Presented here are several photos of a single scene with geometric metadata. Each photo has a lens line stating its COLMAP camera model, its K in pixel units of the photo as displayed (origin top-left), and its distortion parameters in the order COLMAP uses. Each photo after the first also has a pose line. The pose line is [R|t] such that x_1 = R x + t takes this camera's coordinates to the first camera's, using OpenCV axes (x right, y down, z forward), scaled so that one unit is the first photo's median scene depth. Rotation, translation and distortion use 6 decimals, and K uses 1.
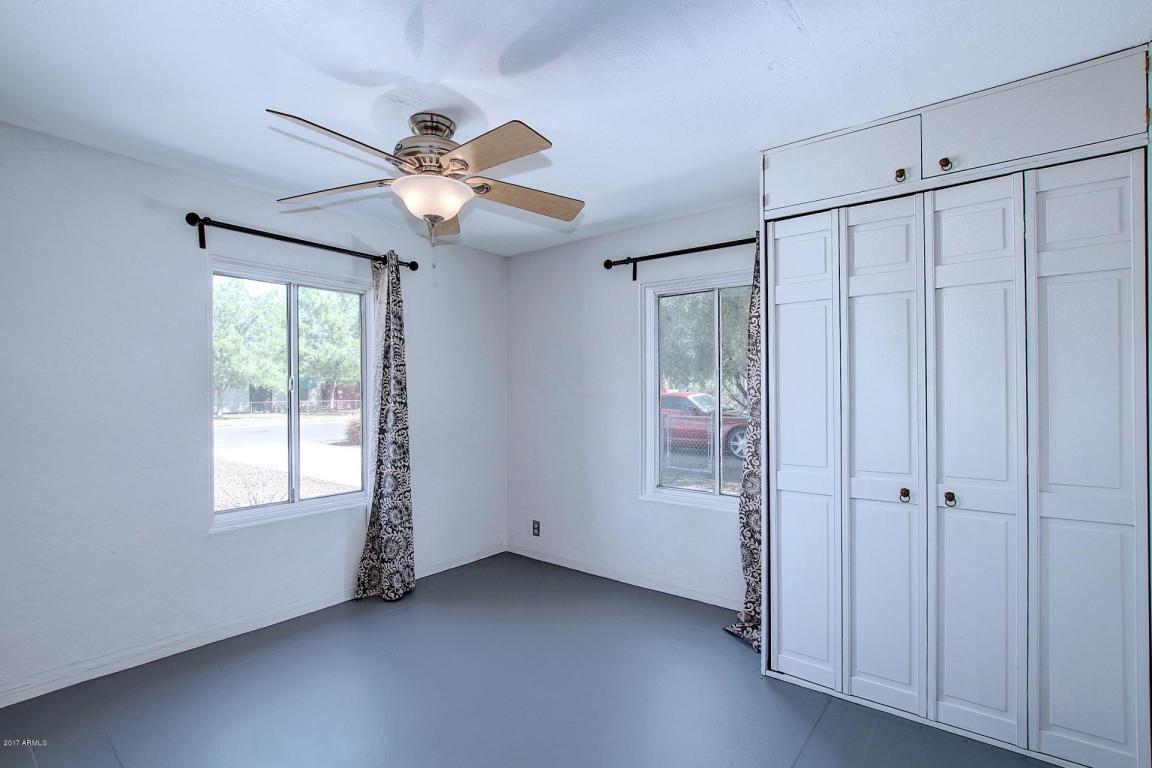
lens RADIAL K [[536.6, 0, 578.9], [0, 536.6, 389.9], [0, 0, 1]] dist [-0.027023, 0.000612]
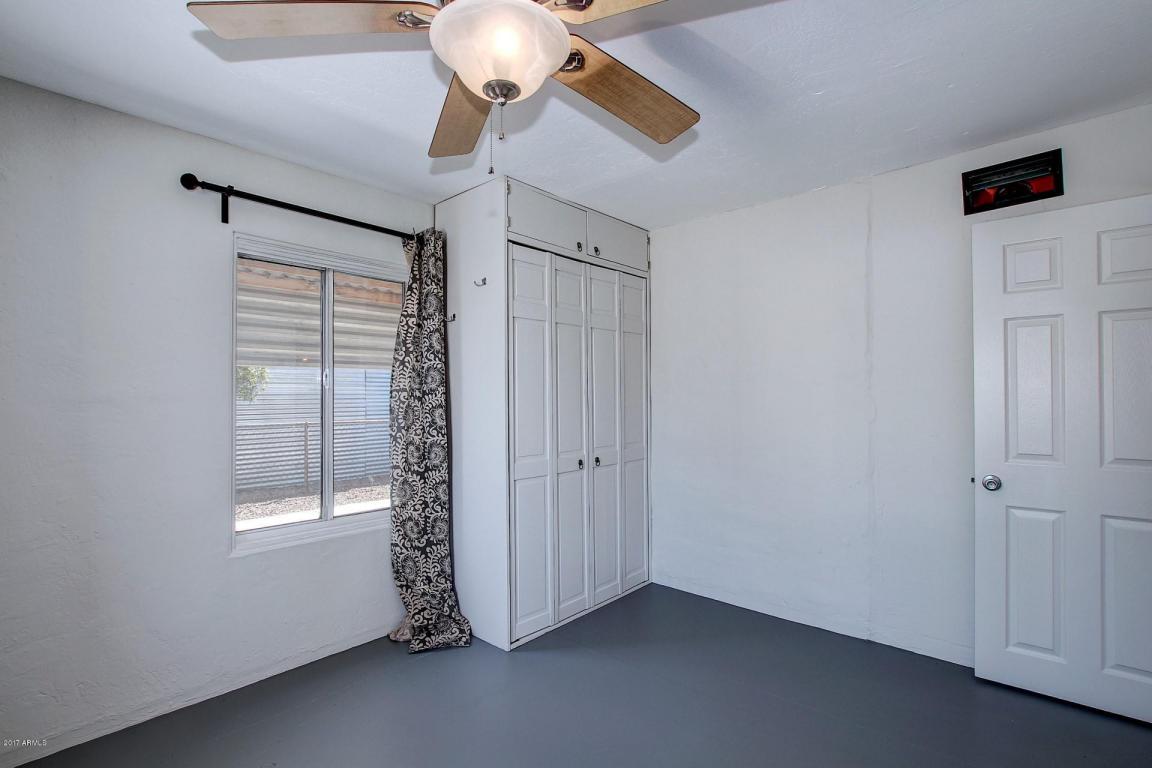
lens RADIAL K [[536.6, 0, 578.9], [0, 536.6, 389.9], [0, 0, 1]] dist [-0.027023, 0.000612]
pose [[0.058776, 0.016866, 0.998129, -0.832181], [0.000067, 0.999857, -0.016899, 0.016704], [-0.998271, 0.001060, 0.058767, 0.873150]]
